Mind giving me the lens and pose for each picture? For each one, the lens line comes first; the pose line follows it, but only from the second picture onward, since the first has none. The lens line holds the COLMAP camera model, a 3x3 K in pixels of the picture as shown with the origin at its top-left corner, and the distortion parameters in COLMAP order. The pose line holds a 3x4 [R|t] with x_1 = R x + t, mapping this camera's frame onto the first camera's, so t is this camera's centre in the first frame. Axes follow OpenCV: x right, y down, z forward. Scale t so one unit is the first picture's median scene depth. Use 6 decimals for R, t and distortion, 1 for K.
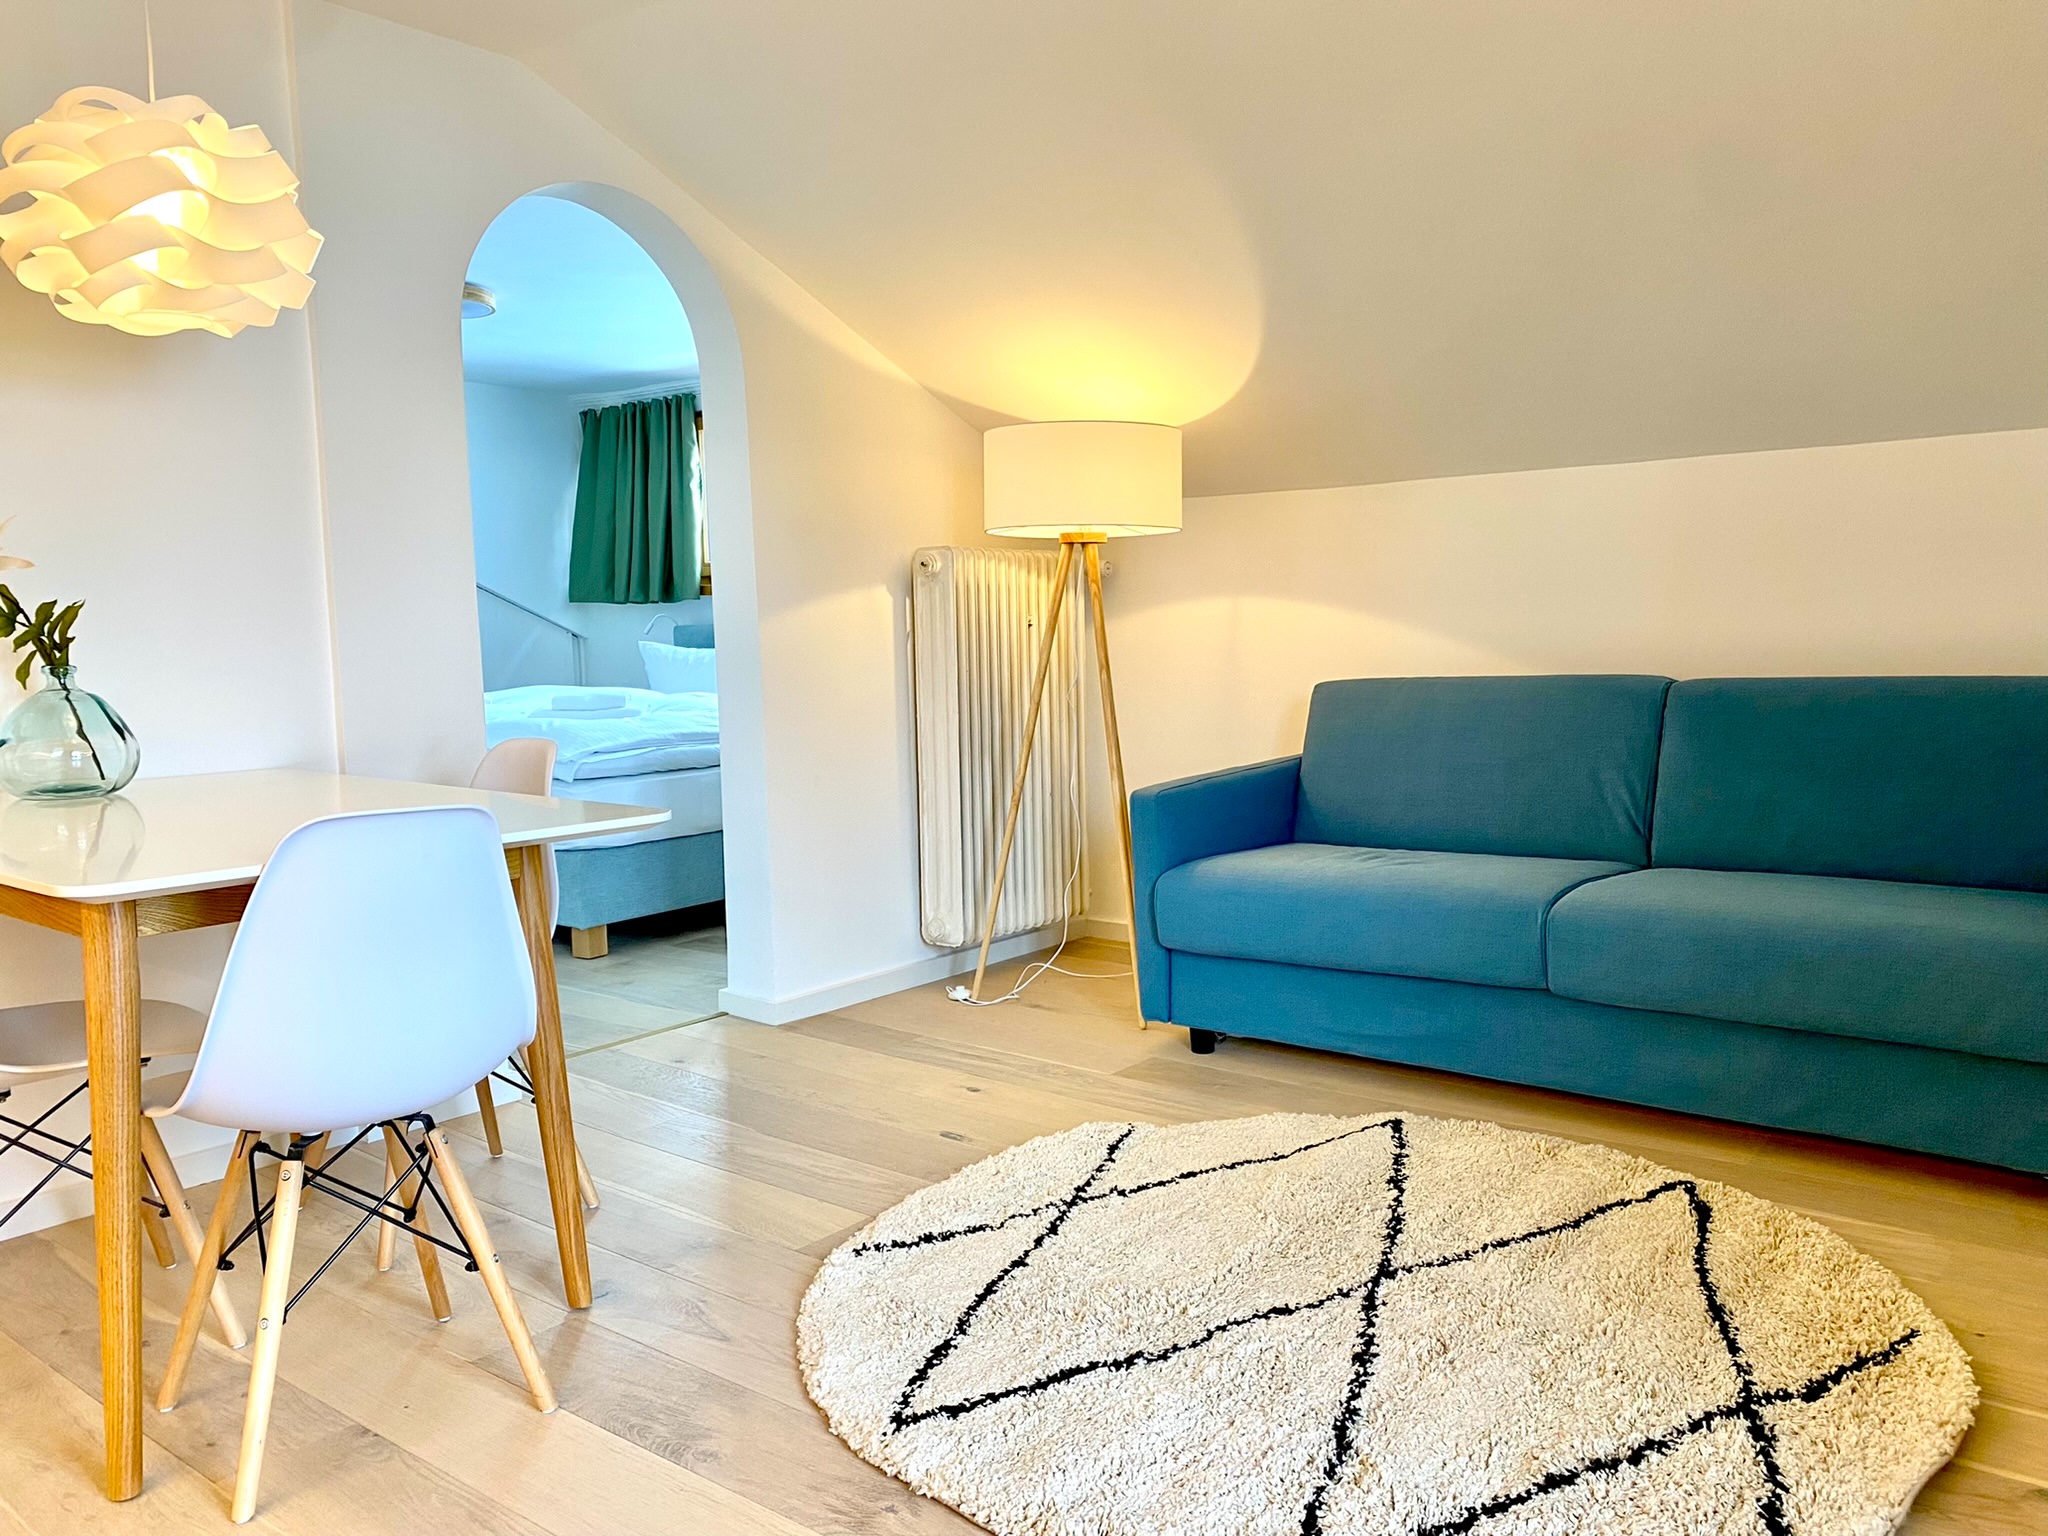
lens RADIAL K [[1568.7, 0, 1020.7], [0, 1568.7, 770.3], [0, 0, 1]] dist [0.034180, -0.016249]
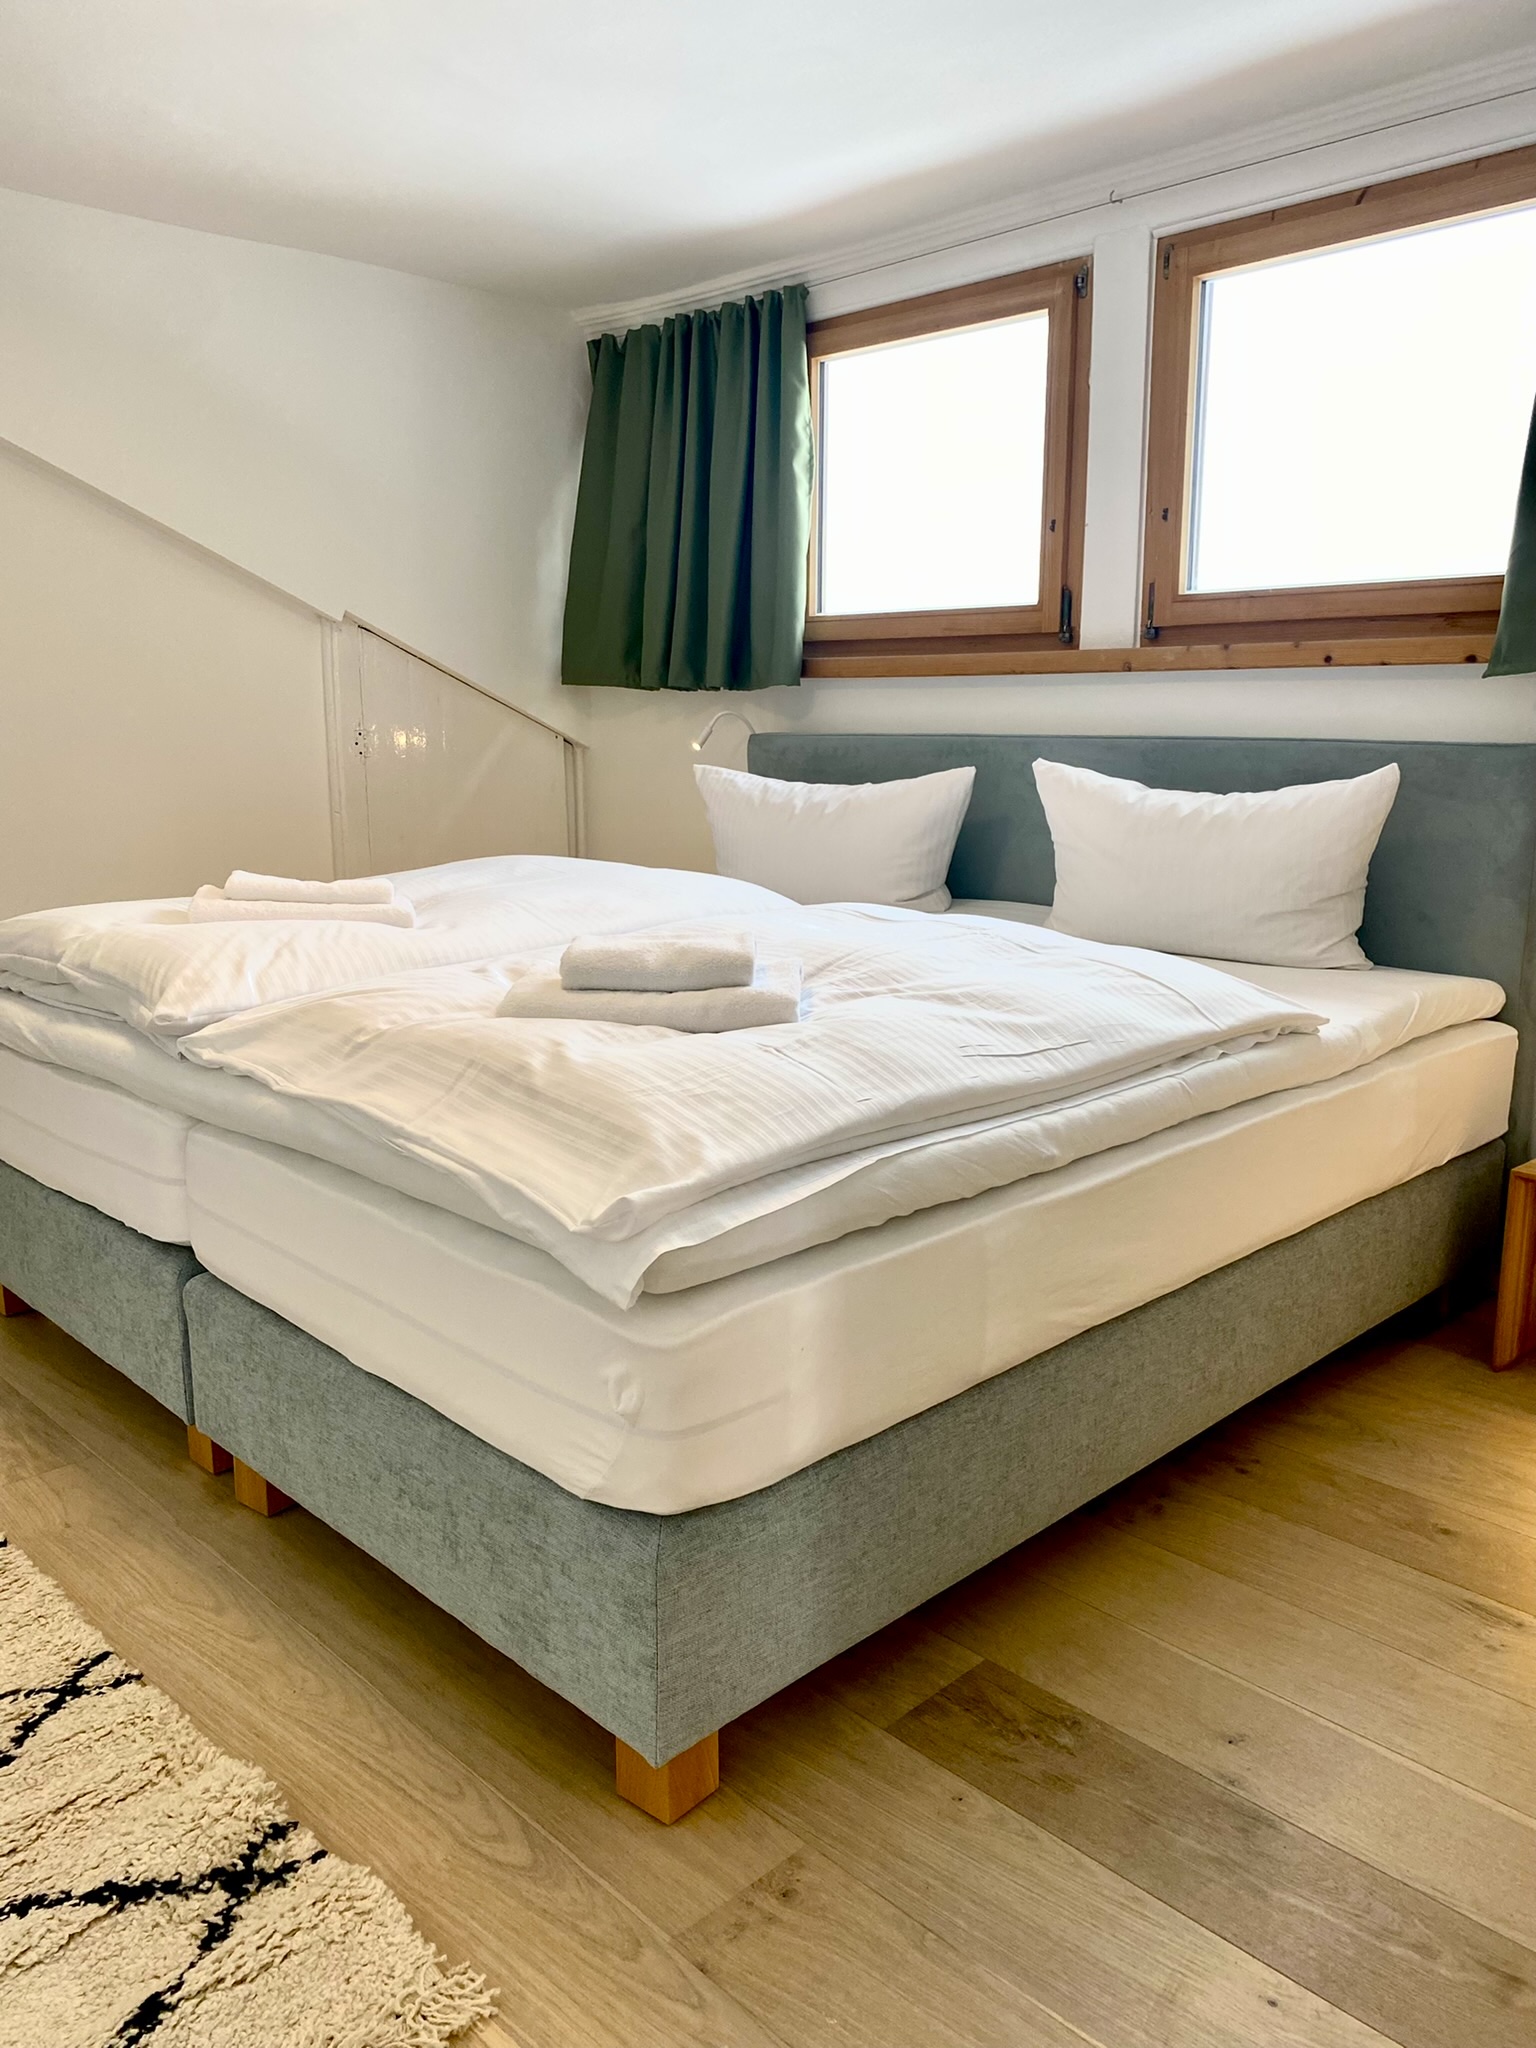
lens RADIAL K [[1568.7, 0, 768.5], [0, 1568.7, 1021.2], [0, 0, 1]] dist [0.034180, -0.016249]
pose [[0.991564, 0.052270, -0.118610, -0.142904], [-0.040009, 0.993825, 0.103497, -0.048990], [0.123287, -0.097878, 0.987532, 0.448379]]
